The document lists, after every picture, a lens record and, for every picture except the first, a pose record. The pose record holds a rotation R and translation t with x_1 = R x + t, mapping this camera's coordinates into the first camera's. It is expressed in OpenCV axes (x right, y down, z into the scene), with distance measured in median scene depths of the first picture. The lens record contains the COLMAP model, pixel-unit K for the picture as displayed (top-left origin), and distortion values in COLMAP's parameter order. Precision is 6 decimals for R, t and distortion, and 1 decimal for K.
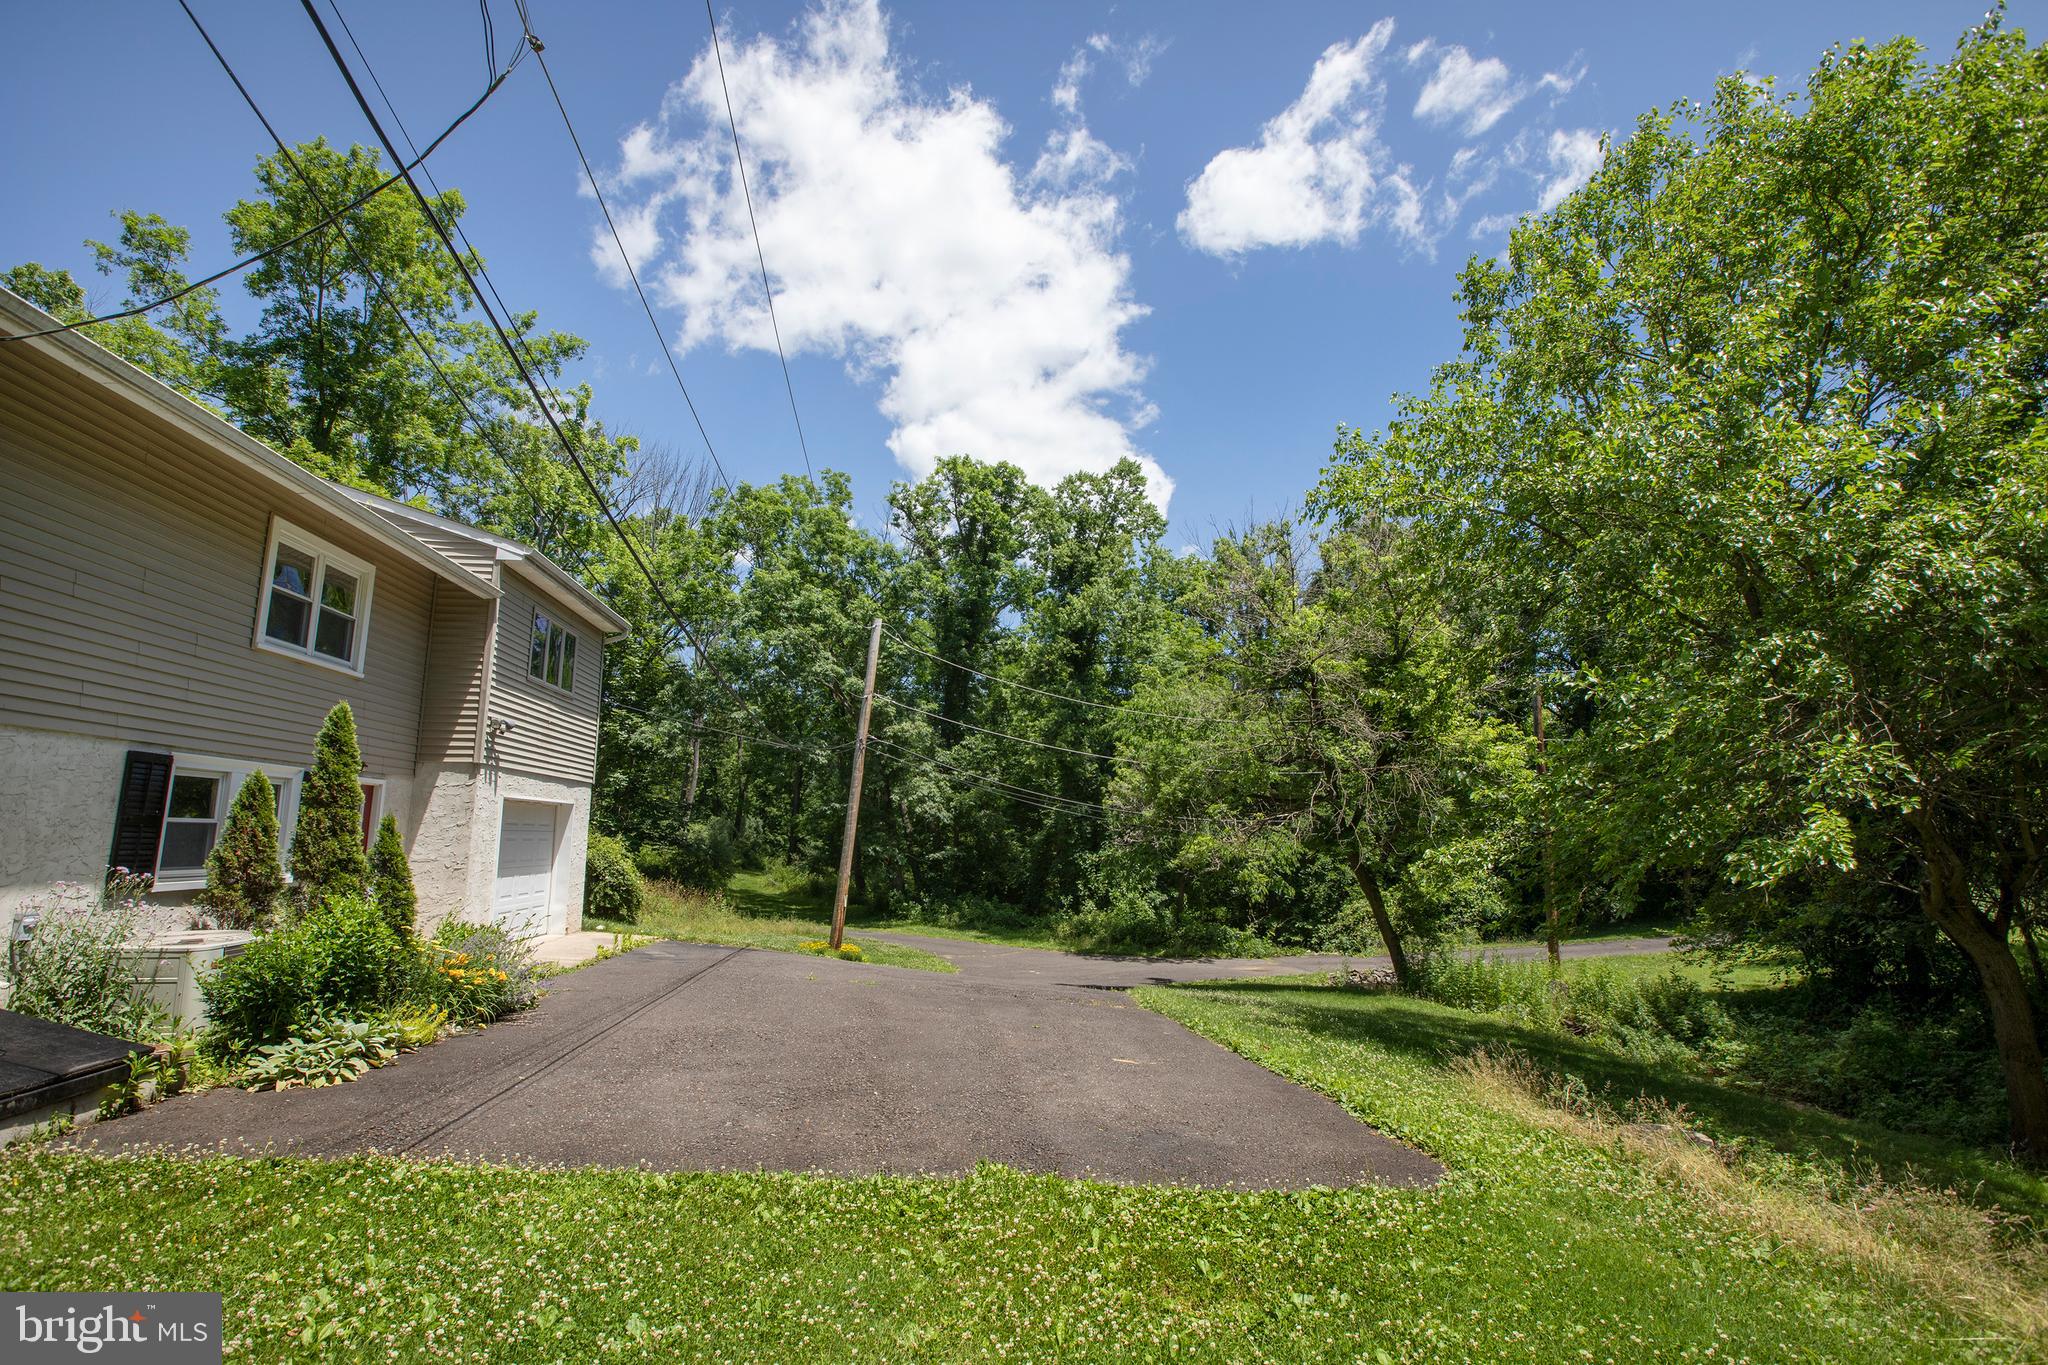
lens RADIAL K [[934.9, 0, 1025.0], [0, 934.9, 681.3], [0, 0, 1]] dist [-0.020921, 0.001748]
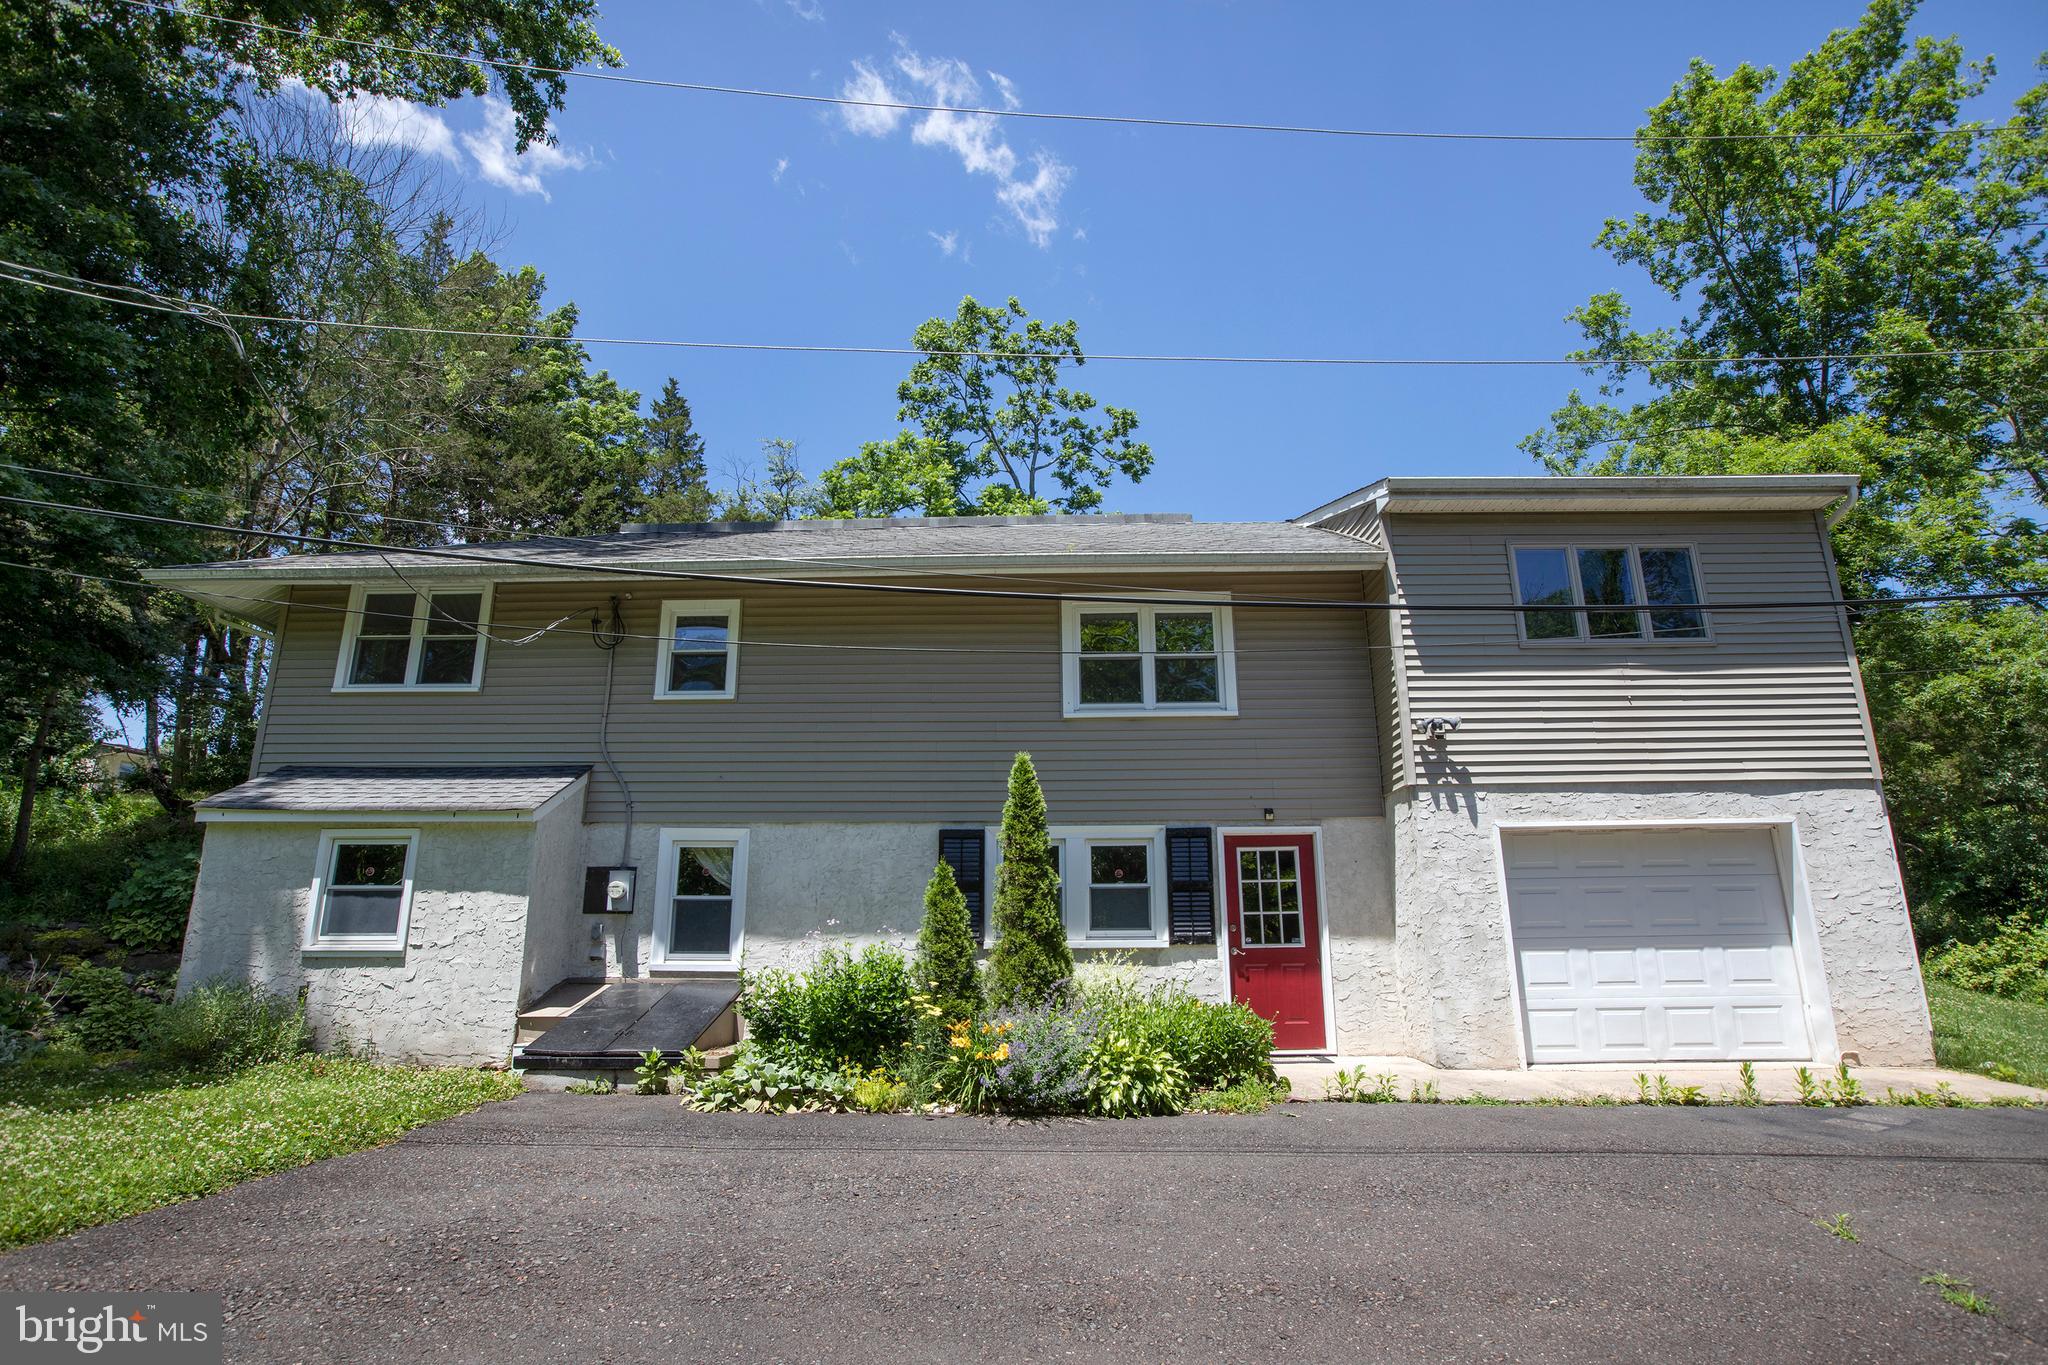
lens RADIAL K [[1037.7, 0, 1005.0], [0, 1037.7, 690.3], [0, 0, 1]] dist [-0.050435, 0.013484]
pose [[-0.138092, -0.245364, -0.959545, 0.288802], [0.171022, 0.948367, -0.267118, 0.216541], [0.975542, -0.200990, -0.089000, 0.950650]]
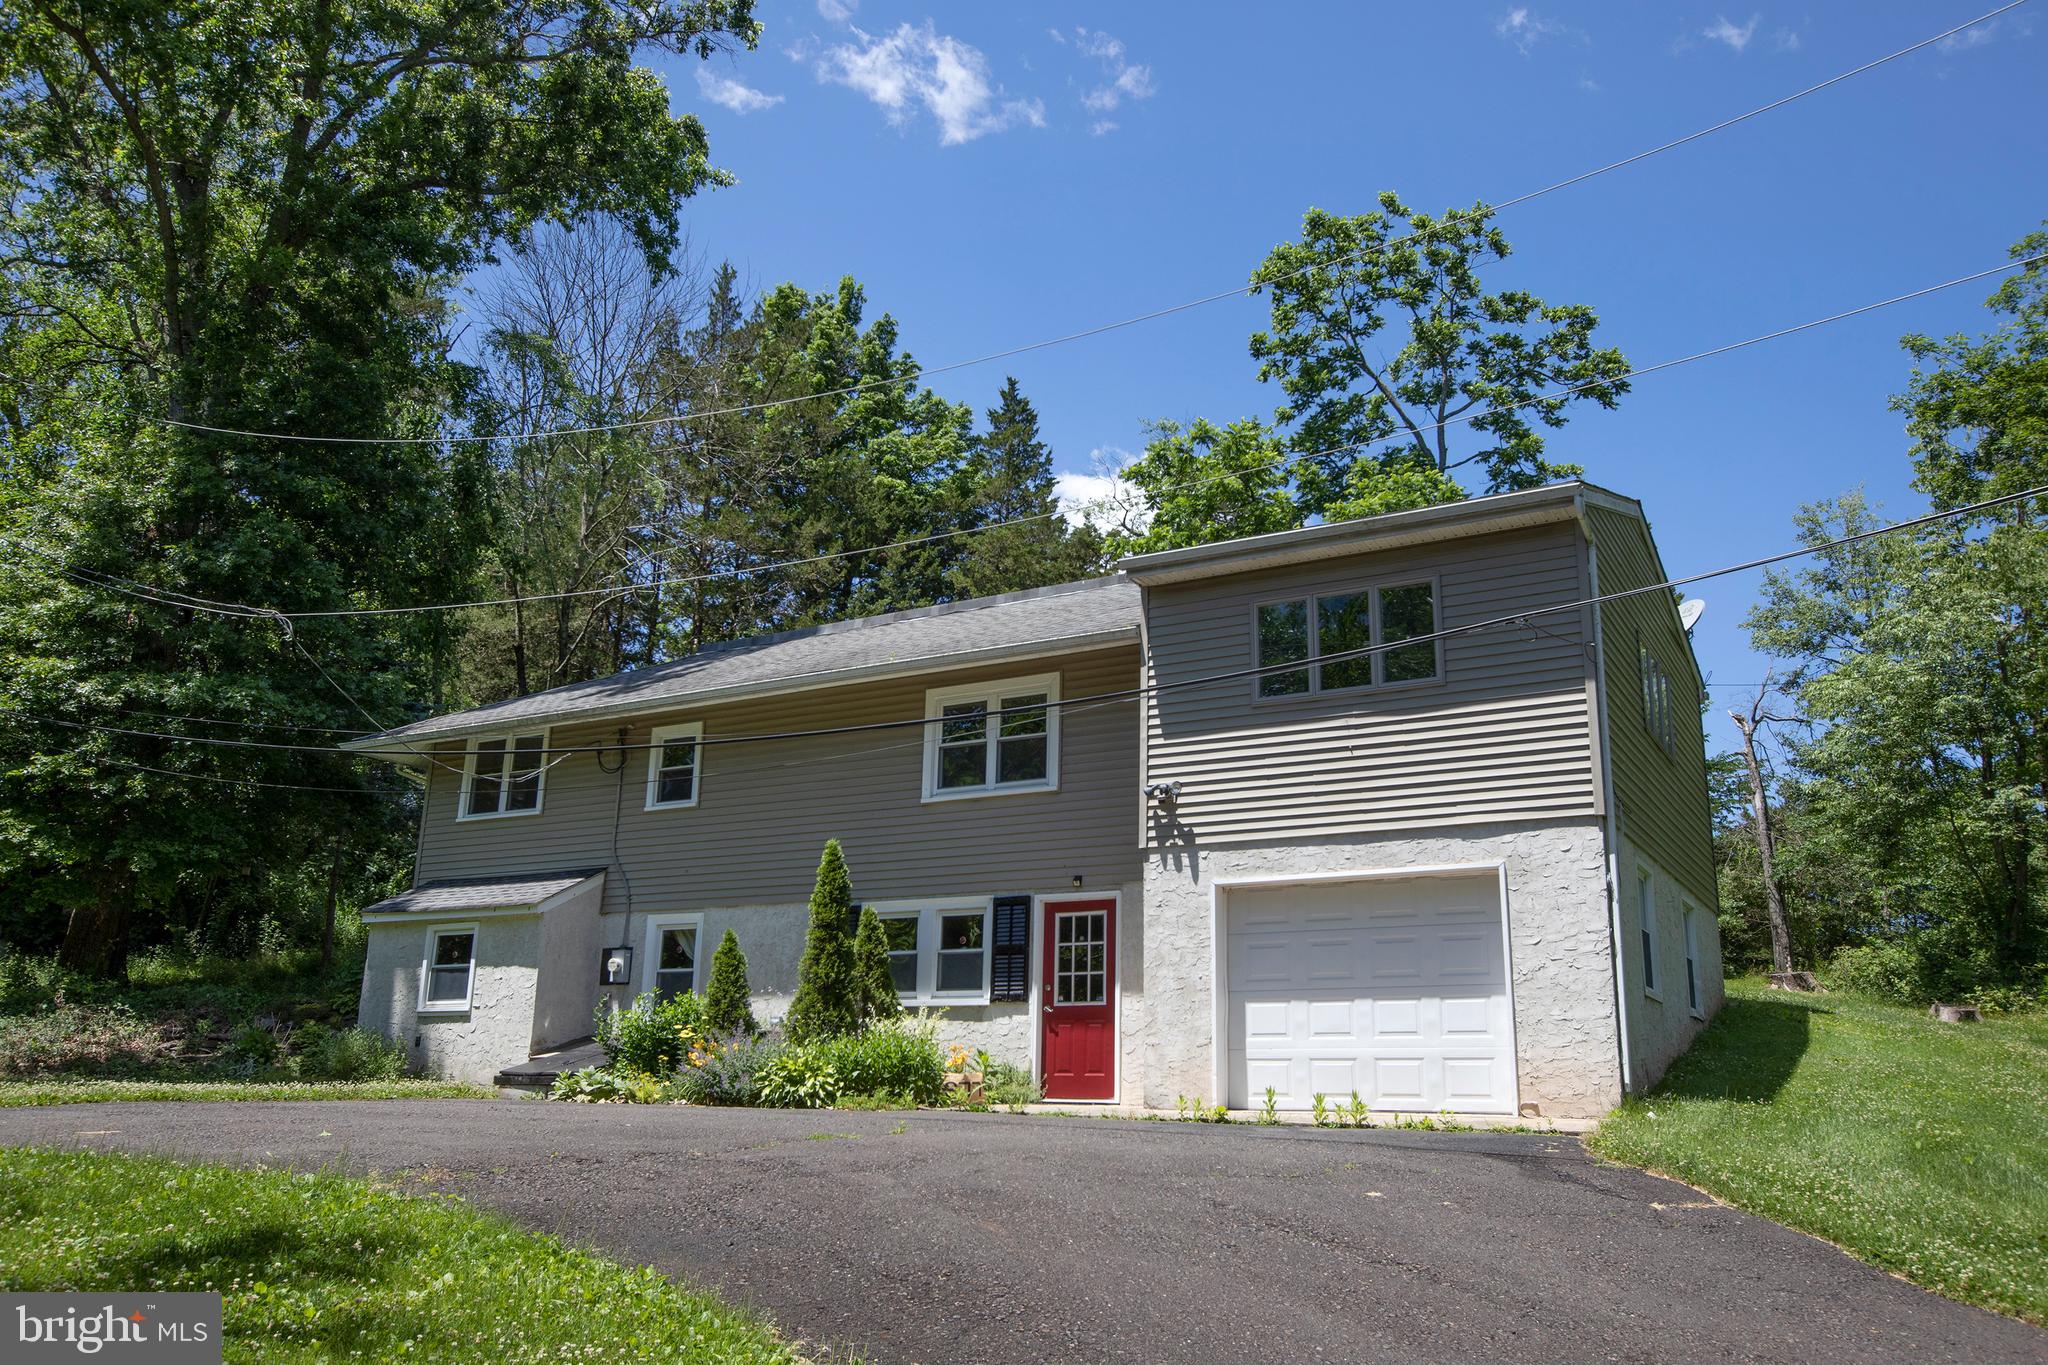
lens RADIAL K [[1637.7, 0, 1023.7], [0, 1637.7, 699.8], [0, 0, 1]] dist [-0.050430, -0.010108]
pose [[-0.597082, -0.219289, -0.771625, 0.657723], [0.111697, 0.929812, -0.350675, 0.532256], [0.794365, -0.295571, -0.530681, 2.040879]]
